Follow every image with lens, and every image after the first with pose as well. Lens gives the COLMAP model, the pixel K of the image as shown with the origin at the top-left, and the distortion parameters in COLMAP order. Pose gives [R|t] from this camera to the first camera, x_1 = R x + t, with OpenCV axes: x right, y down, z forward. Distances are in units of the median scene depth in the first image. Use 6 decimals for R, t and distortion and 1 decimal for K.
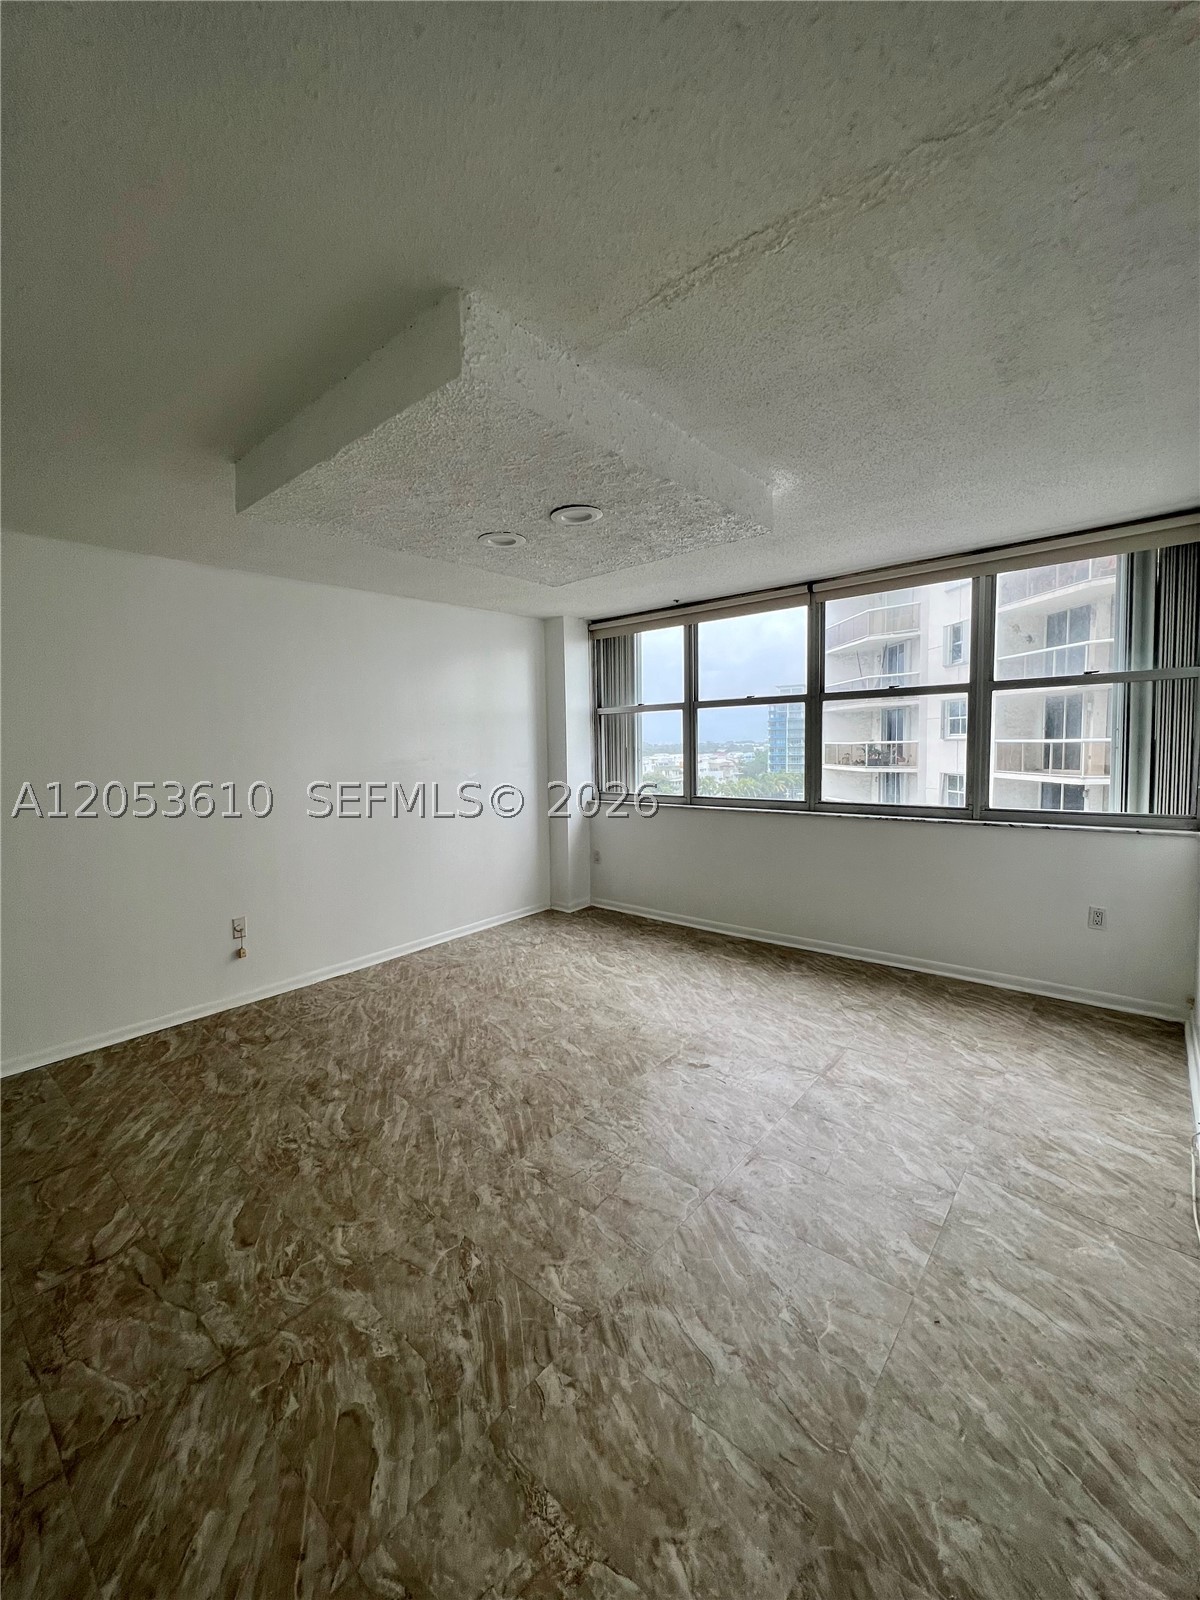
lens RADIAL K [[640.3, 0, 600.8], [0, 640.3, 788.2], [0, 0, 1]] dist [0.002648, 0.000320]
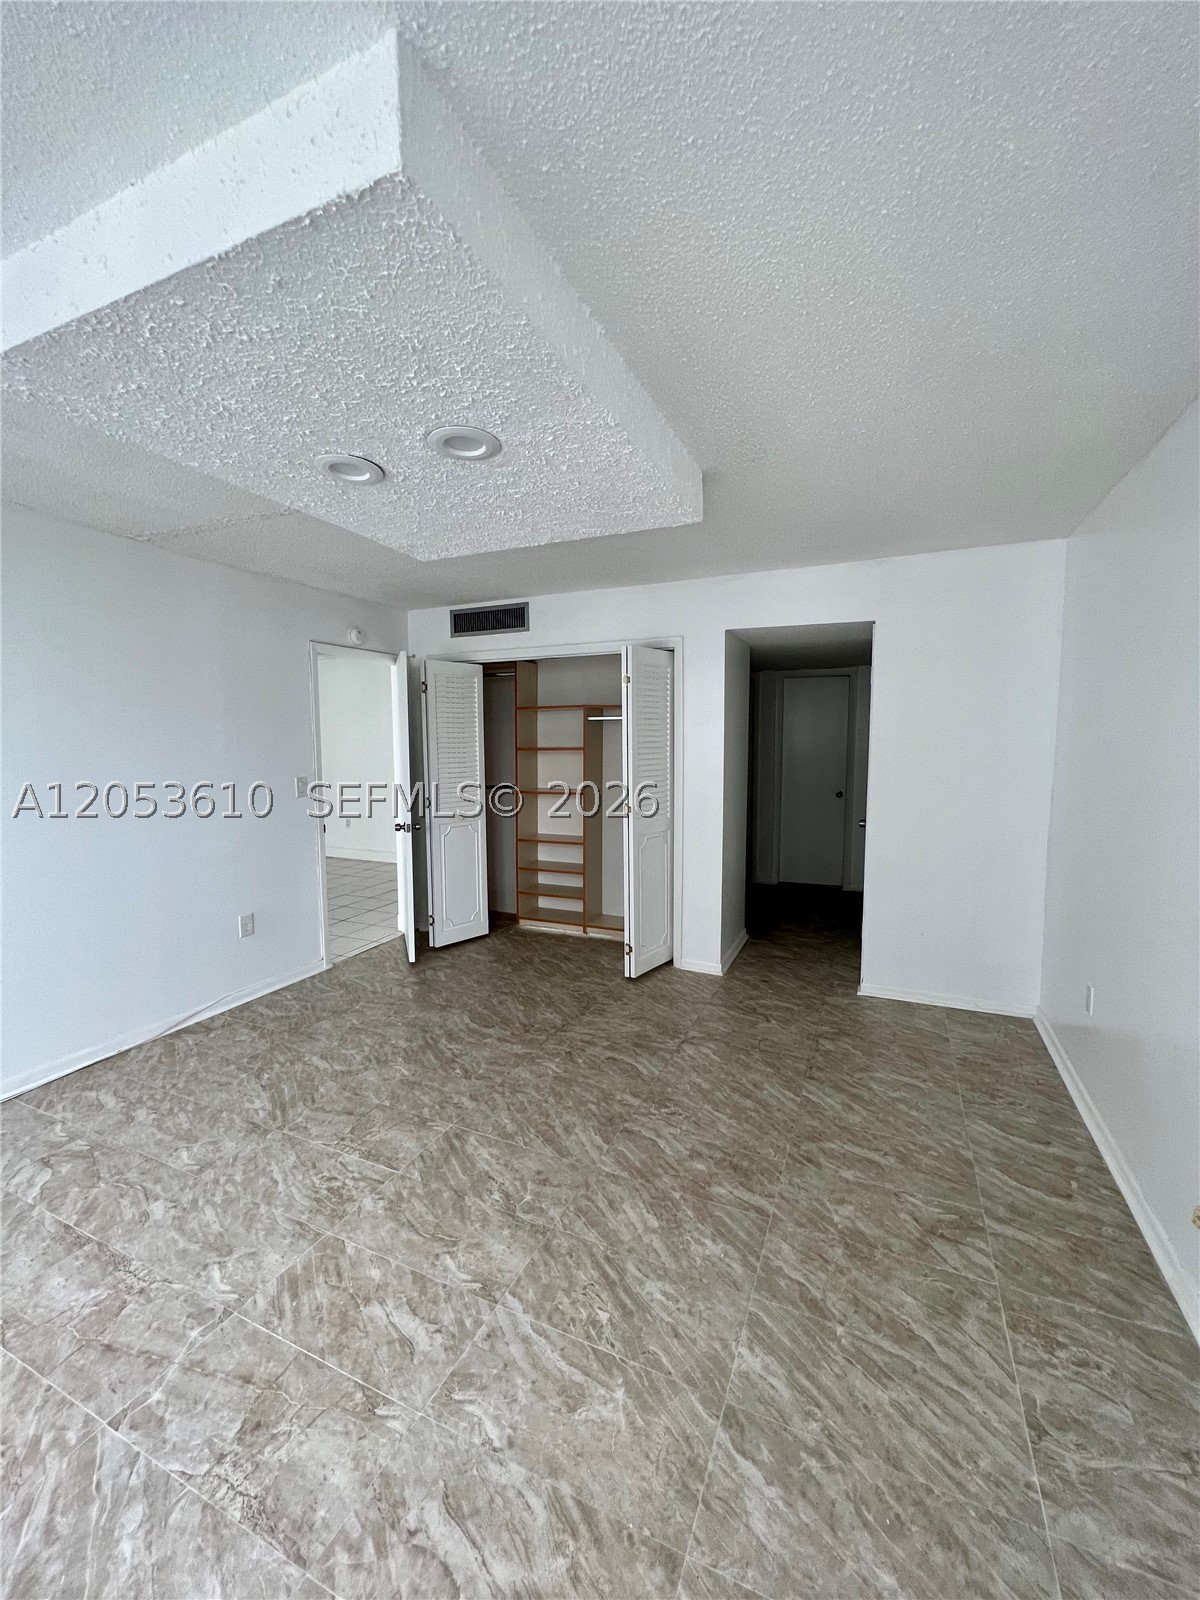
lens RADIAL K [[640.7, 0, 598.7], [0, 640.7, 798.4], [0, 0, 1]] dist [-0.008322, 0.001439]
pose [[-0.960237, 0.048236, -0.274988, -0.092379], [0.003444, 0.986933, 0.161094, -0.135466], [0.279165, 0.153742, -0.947856, 1.814375]]
